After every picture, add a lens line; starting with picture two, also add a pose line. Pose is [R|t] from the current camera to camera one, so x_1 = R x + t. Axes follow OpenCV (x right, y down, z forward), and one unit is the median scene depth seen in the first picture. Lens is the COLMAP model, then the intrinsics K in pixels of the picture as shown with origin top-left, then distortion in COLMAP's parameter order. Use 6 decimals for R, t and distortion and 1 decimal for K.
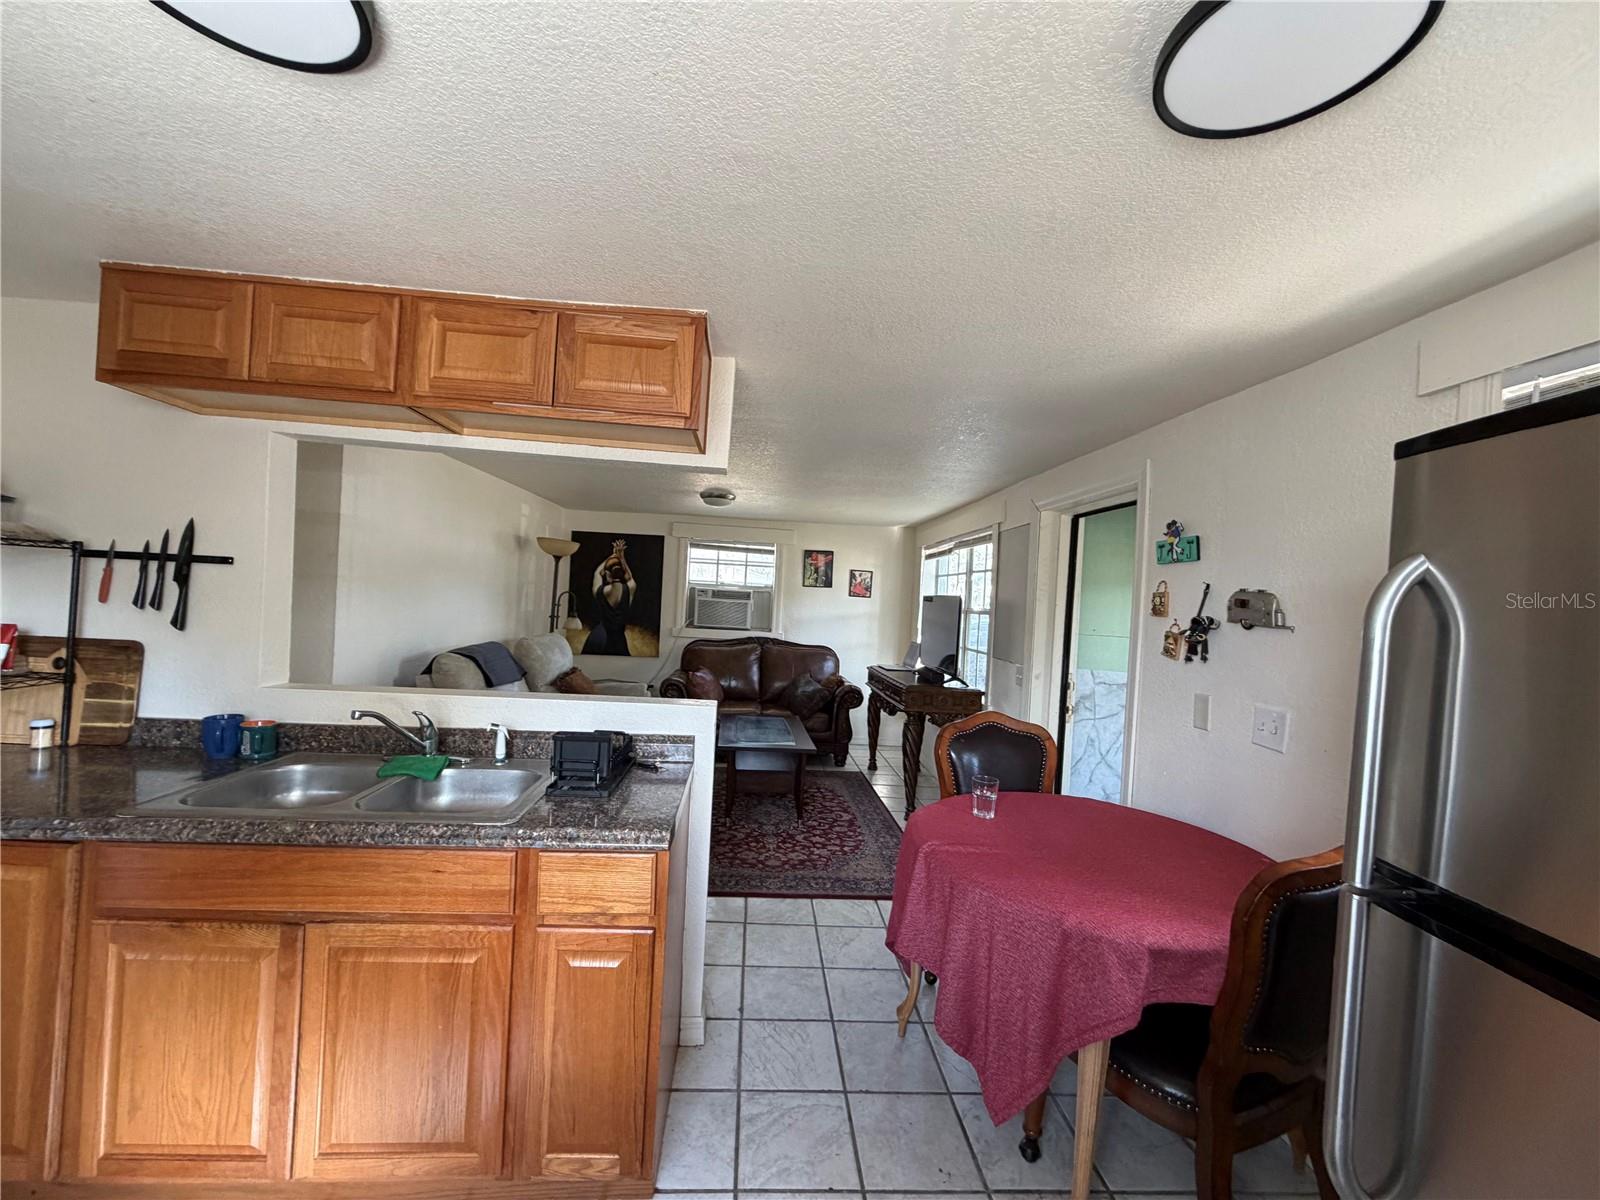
lens RADIAL K [[637.4, 0, 794.7], [0, 637.4, 597.6], [0, 0, 1]] dist [0.000599, -0.000256]
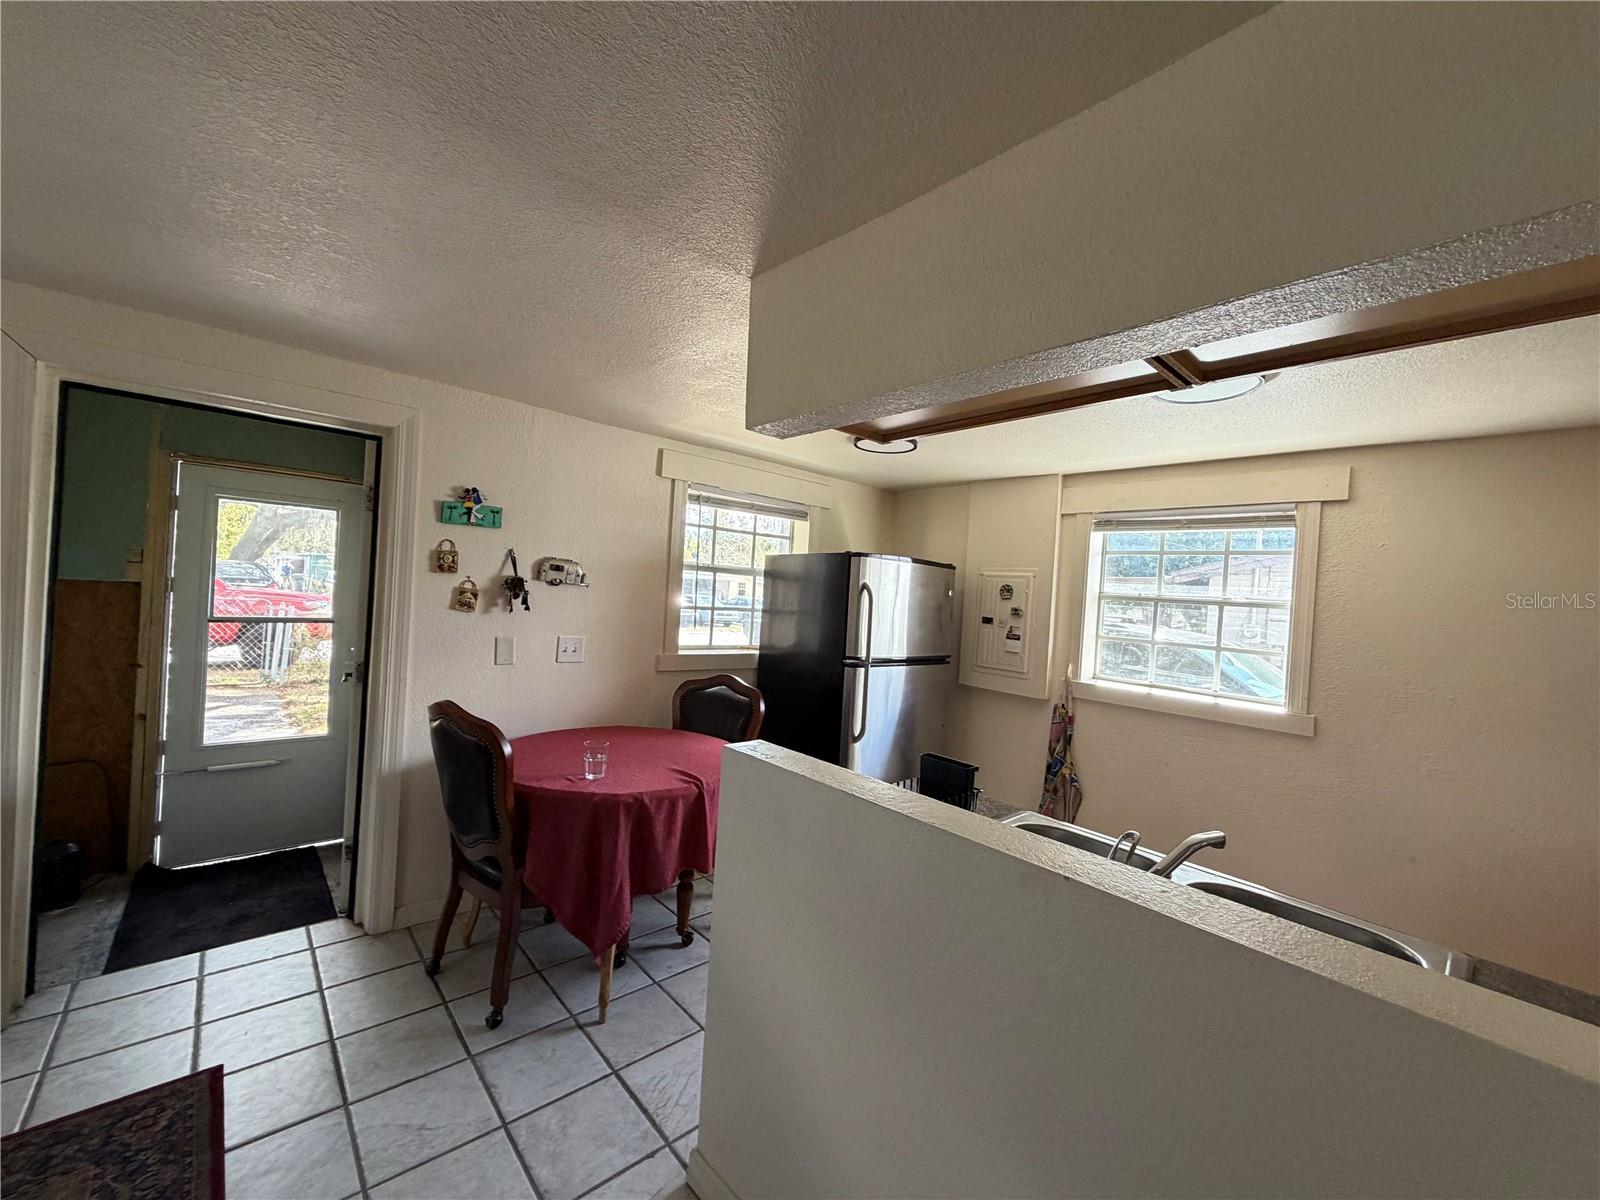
lens RADIAL K [[637.4, 0, 794.4], [0, 637.4, 595.7], [0, 0, 1]] dist [0.000599, -0.000256]
pose [[-0.608293, -0.098073, 0.787630, -0.277732], [-0.096463, 0.994116, 0.049284, -0.018667], [-0.787829, -0.045998, -0.614174, 0.537085]]
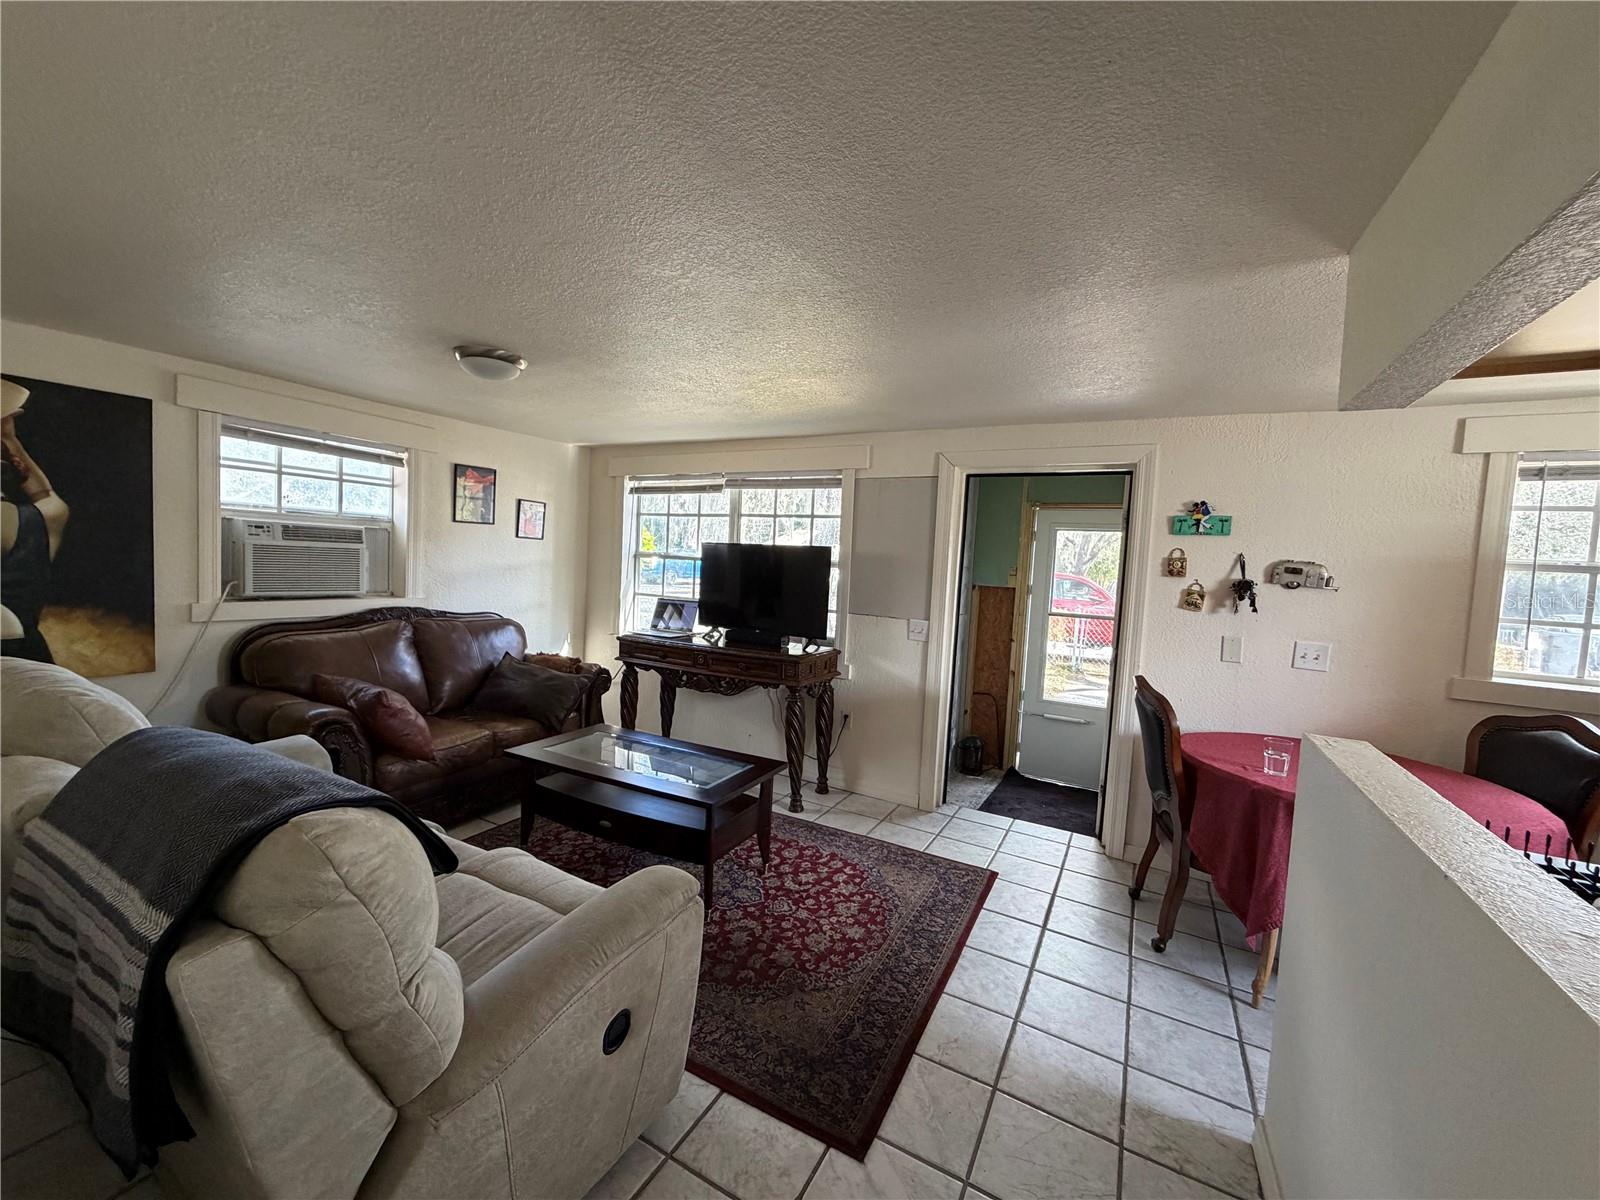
lens RADIAL K [[637.4, 0, 795.4], [0, 637.4, 598.3], [0, 0, 1]] dist [0.000599, -0.000256]
pose [[0.541656, -0.075325, 0.837219, -0.392877], [-0.023667, 0.994216, 0.104762, -0.019016], [-0.840267, -0.076559, 0.536740, 0.428885]]
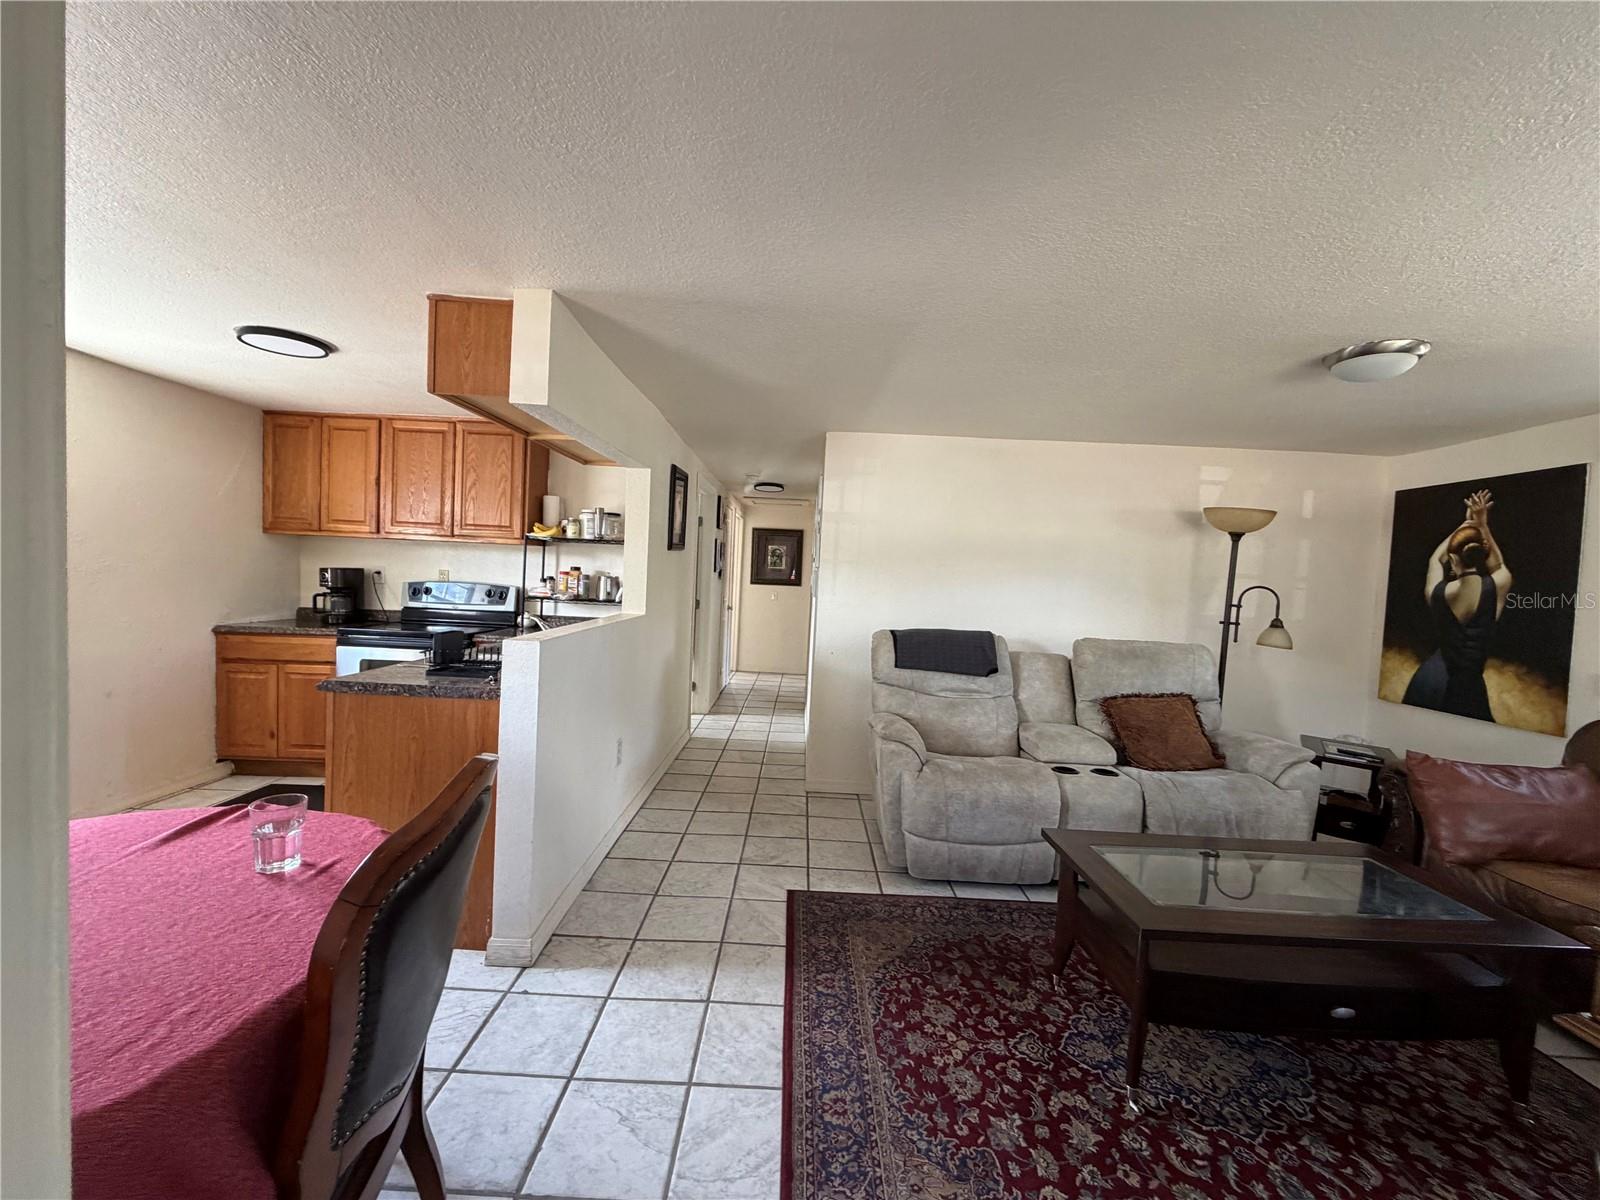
lens RADIAL K [[637.4, 0, 797.2], [0, 637.4, 596.9], [0, 0, 1]] dist [0.000599, -0.000256]
pose [[-0.072011, -0.019996, -0.997203, 0.313490], [-0.051680, 0.998531, -0.016290, 0.034987], [0.996064, 0.050362, -0.072938, 0.563456]]
